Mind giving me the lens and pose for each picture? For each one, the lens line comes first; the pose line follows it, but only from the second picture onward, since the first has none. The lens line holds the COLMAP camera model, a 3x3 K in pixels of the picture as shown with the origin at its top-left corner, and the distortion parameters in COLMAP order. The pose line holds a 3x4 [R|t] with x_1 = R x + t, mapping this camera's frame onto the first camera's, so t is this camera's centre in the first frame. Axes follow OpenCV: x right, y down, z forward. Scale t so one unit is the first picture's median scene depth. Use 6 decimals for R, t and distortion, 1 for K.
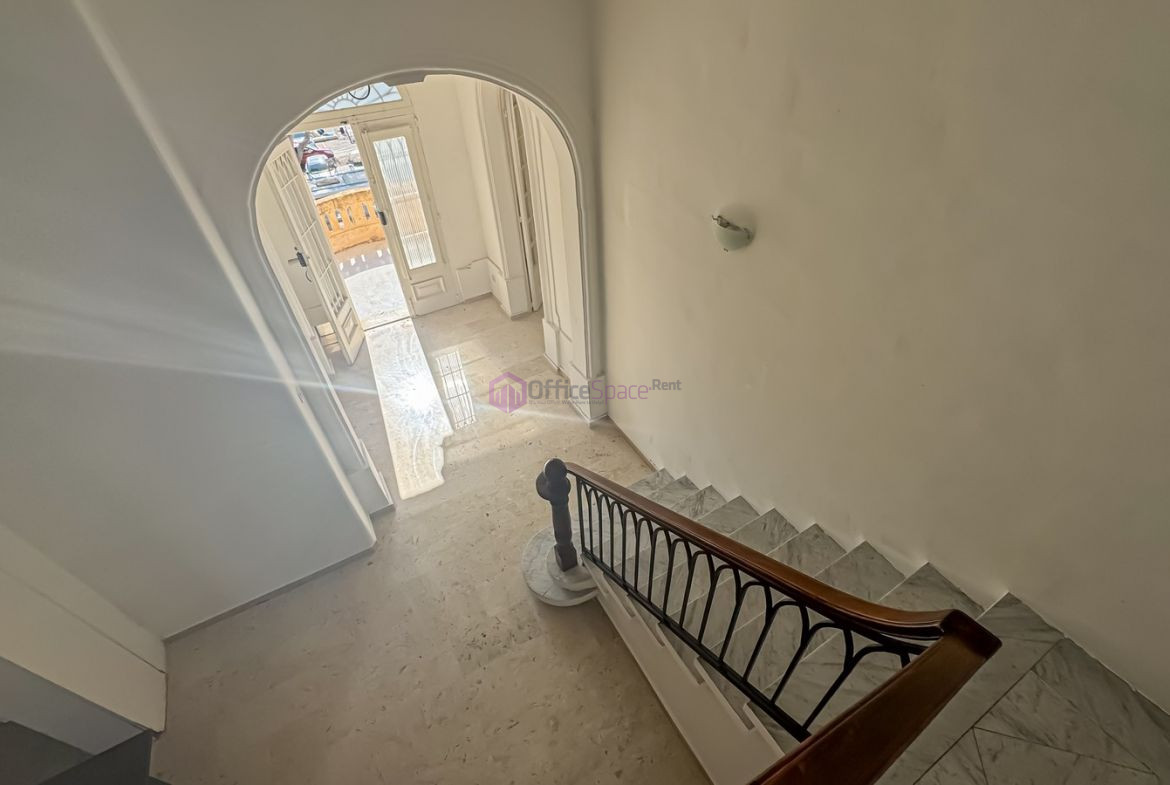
lens RADIAL K [[513.8, 0, 589.8], [0, 513.8, 399.4], [0, 0, 1]] dist [-0.030133, 0.014217]
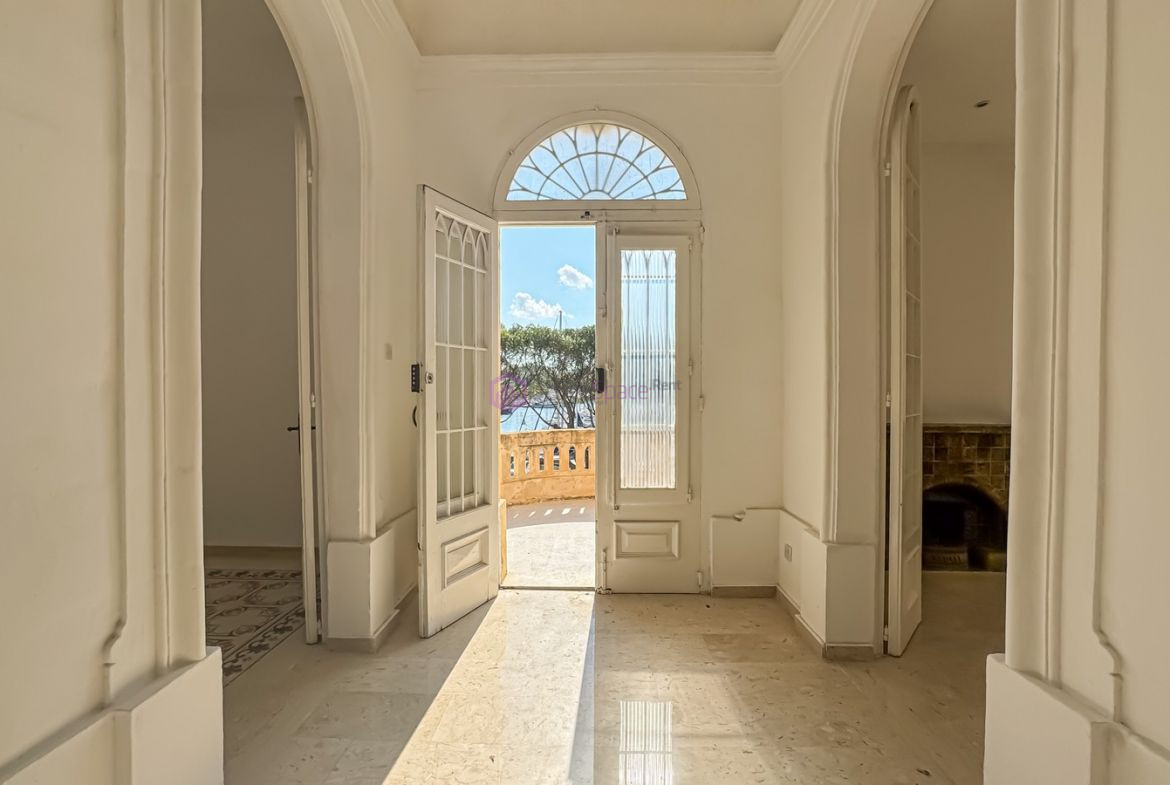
lens RADIAL K [[513.8, 0, 588.7], [0, 513.8, 394.8], [0, 0, 1]] dist [-0.030133, 0.014217]
pose [[0.859595, 0.048737, -0.508647, -0.125787], [-0.363856, 0.757280, -0.542343, -0.037878], [0.358756, 0.651269, 0.668687, 0.588720]]
